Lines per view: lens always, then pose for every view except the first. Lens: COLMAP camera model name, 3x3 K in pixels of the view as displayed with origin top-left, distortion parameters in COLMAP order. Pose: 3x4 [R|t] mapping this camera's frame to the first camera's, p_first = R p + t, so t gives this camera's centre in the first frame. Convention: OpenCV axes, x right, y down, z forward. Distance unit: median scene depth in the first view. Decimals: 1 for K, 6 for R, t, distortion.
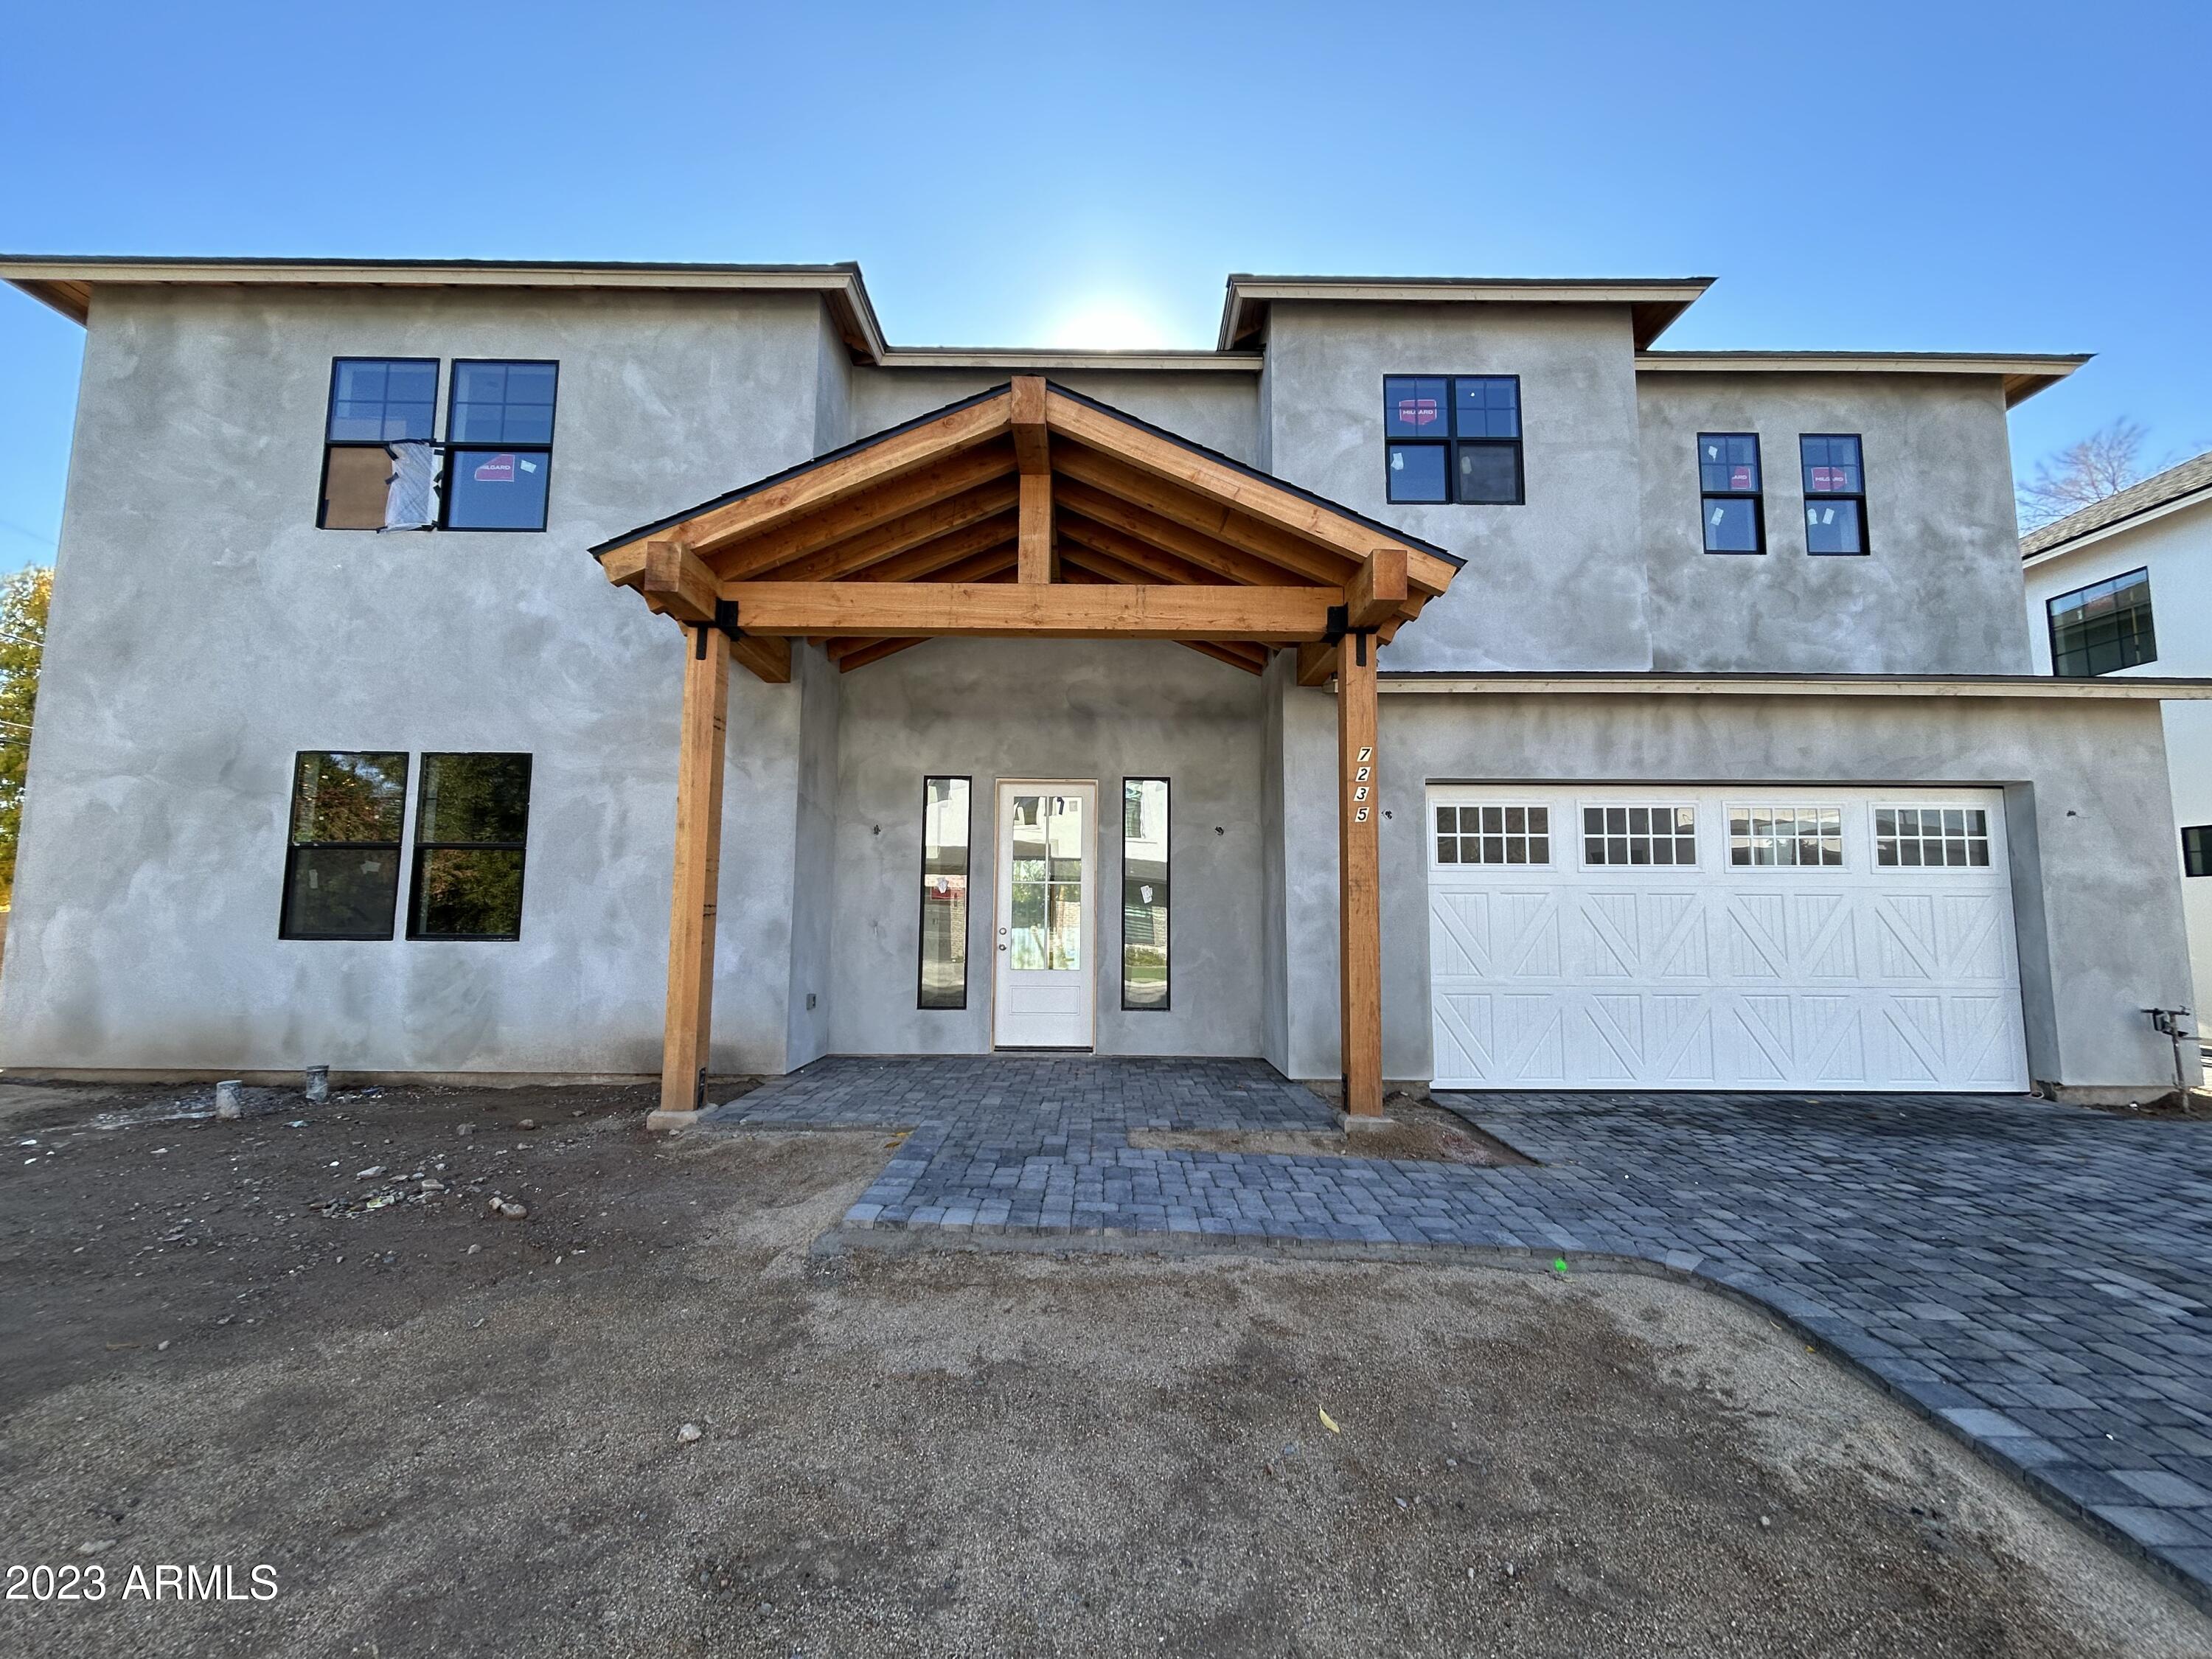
lens RADIAL K [[890.6, 0, 1106.0], [0, 890.6, 829.5], [0, 0, 1]] dist [-0.004299, 0.000567]
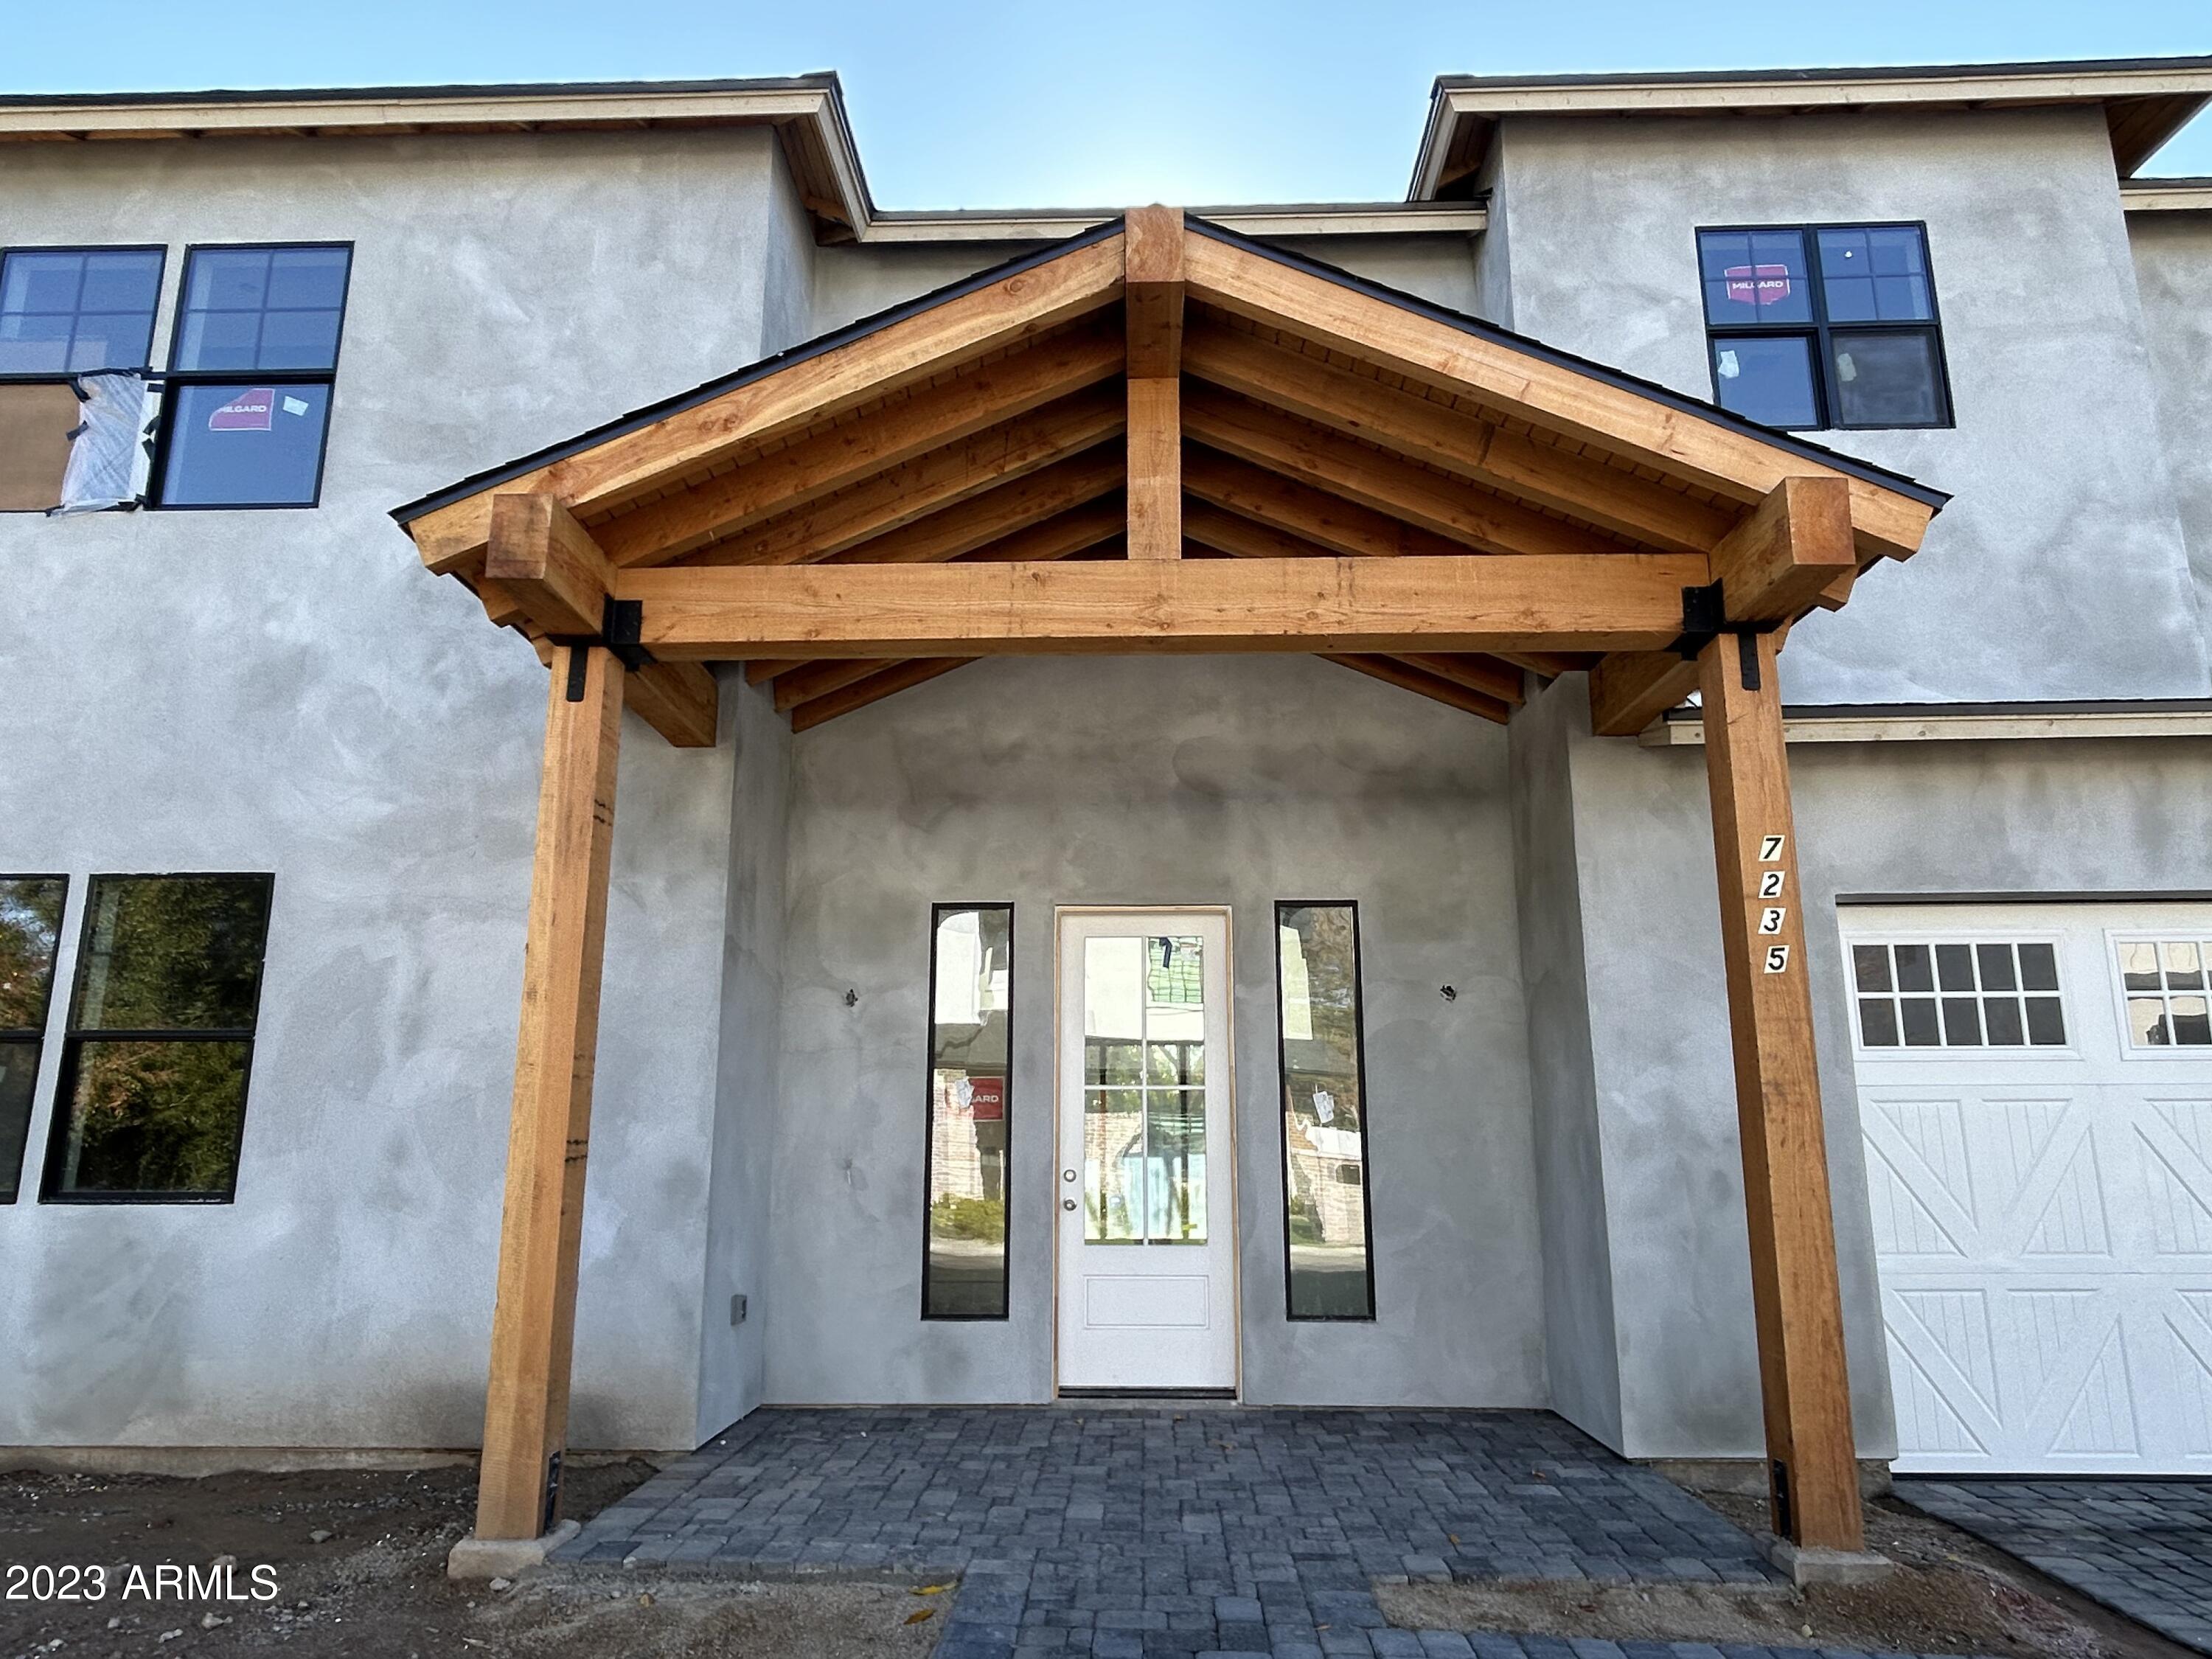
lens RADIAL K [[1375.1, 0, 1093.4], [0, 1375.1, 831.6], [0, 0, 1]] dist [-0.002926, -0.002944]
pose [[0.999320, -0.015768, -0.033344, -0.076102], [0.011753, 0.993022, -0.117342, -0.000613], [0.034961, 0.116870, 0.992532, 0.118067]]
